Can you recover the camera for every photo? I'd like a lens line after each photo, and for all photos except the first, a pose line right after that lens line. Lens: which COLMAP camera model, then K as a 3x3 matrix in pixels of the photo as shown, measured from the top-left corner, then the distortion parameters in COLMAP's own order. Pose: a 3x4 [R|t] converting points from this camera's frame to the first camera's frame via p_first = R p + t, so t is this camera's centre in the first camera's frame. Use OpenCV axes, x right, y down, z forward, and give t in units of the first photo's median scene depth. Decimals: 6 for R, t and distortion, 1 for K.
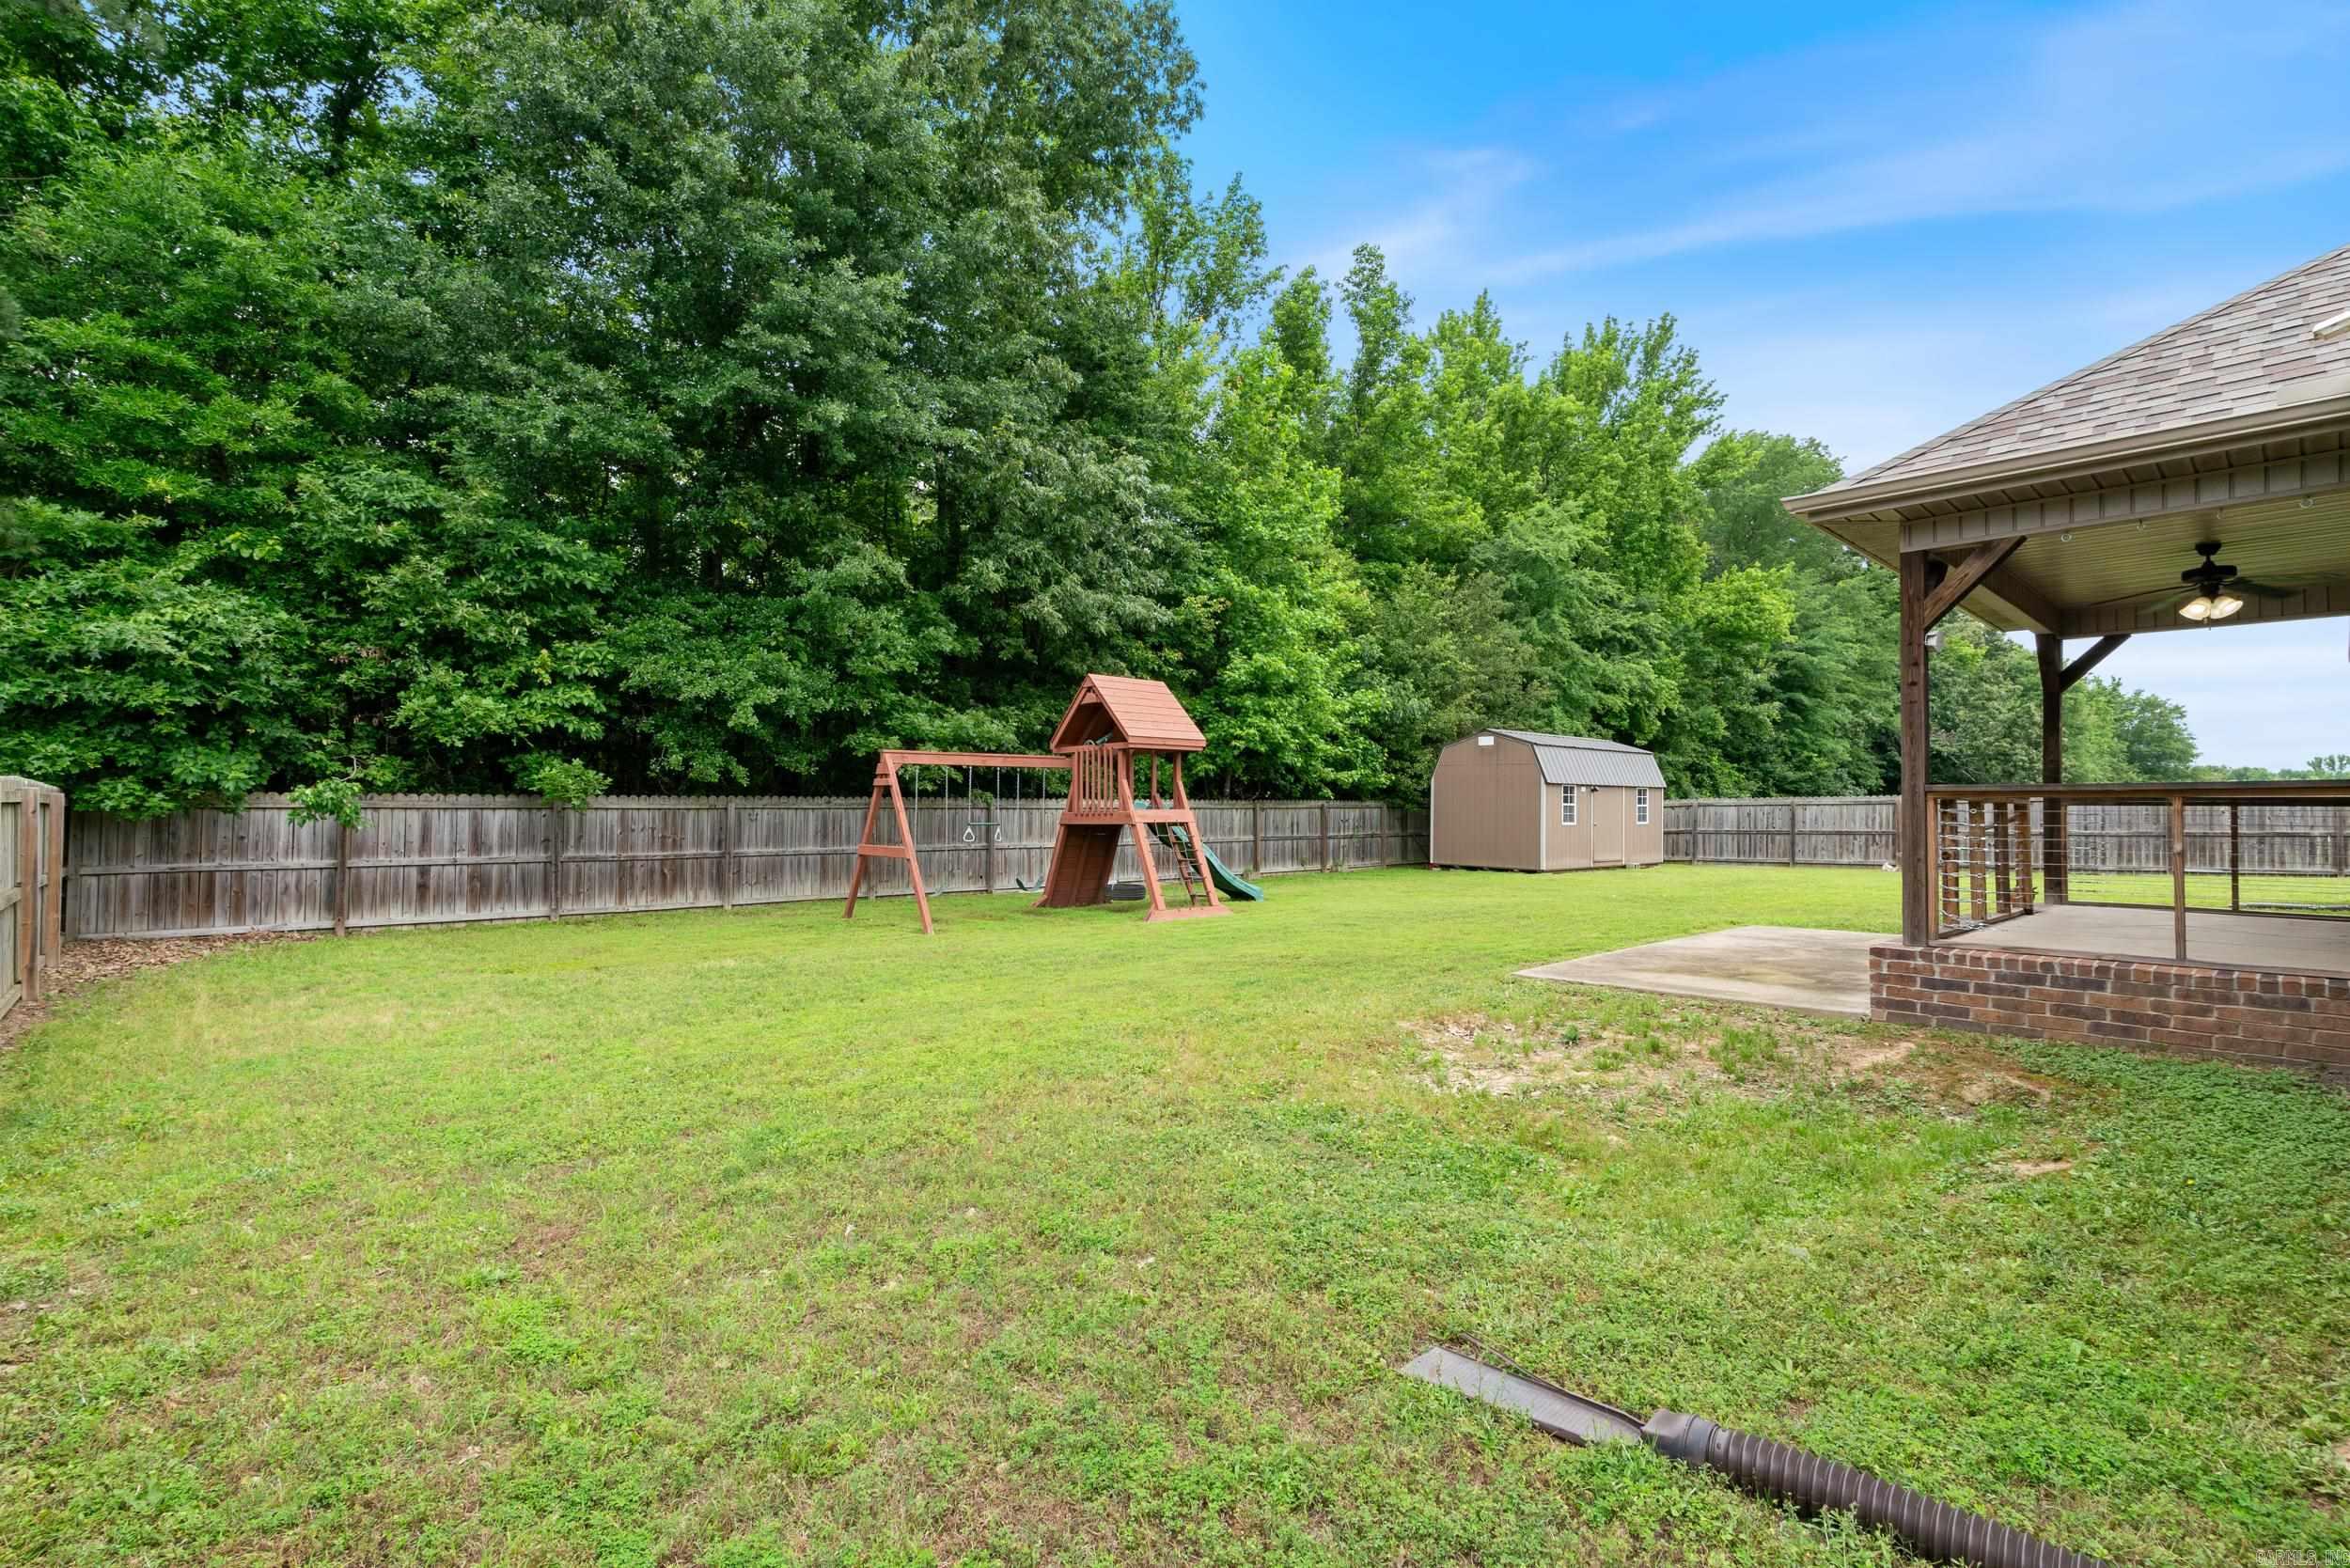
lens RADIAL K [[1079.9, 0, 1174.2], [0, 1079.9, 778.9], [0, 0, 1]] dist [0.000668, 0.000257]
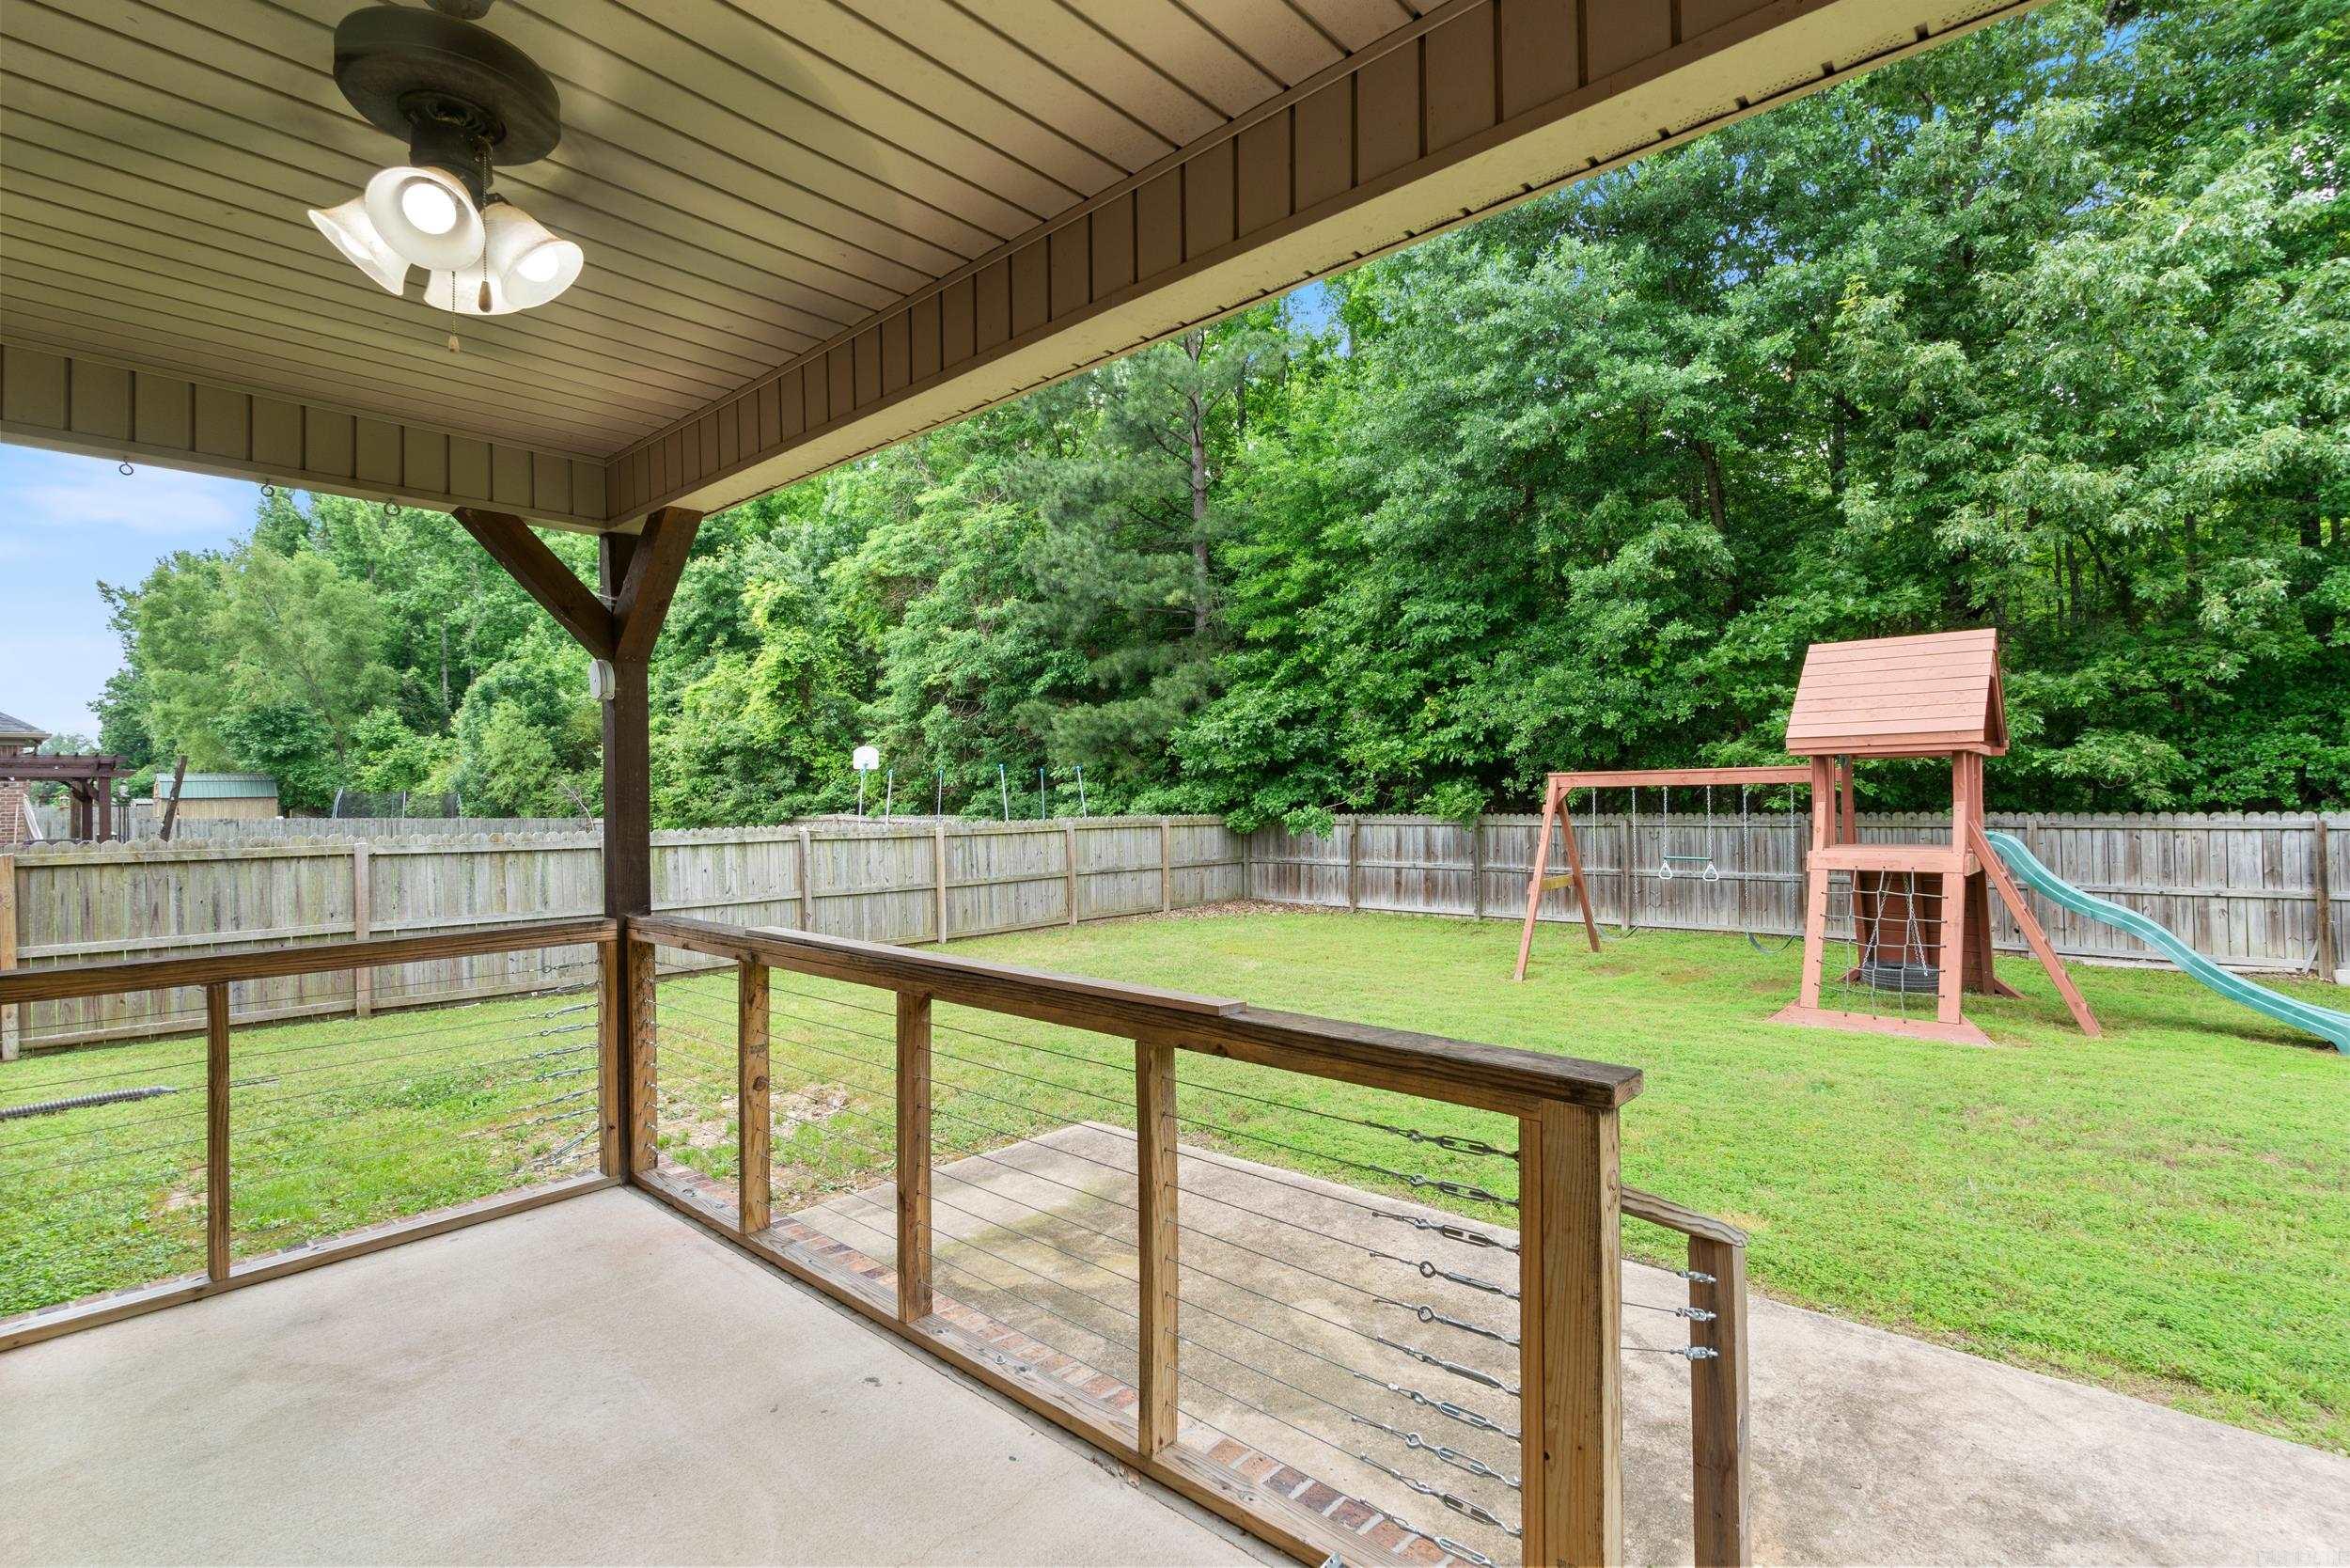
lens RADIAL K [[1079.9, 0, 1176.5], [0, 1079.9, 795.6], [0, 0, 1]] dist [0.000668, 0.000257]
pose [[0.100374, -0.026108, -0.994607, 0.601281], [0.019116, 0.999522, -0.024308, 0.017780], [0.994766, -0.016573, 0.100825, 0.579168]]
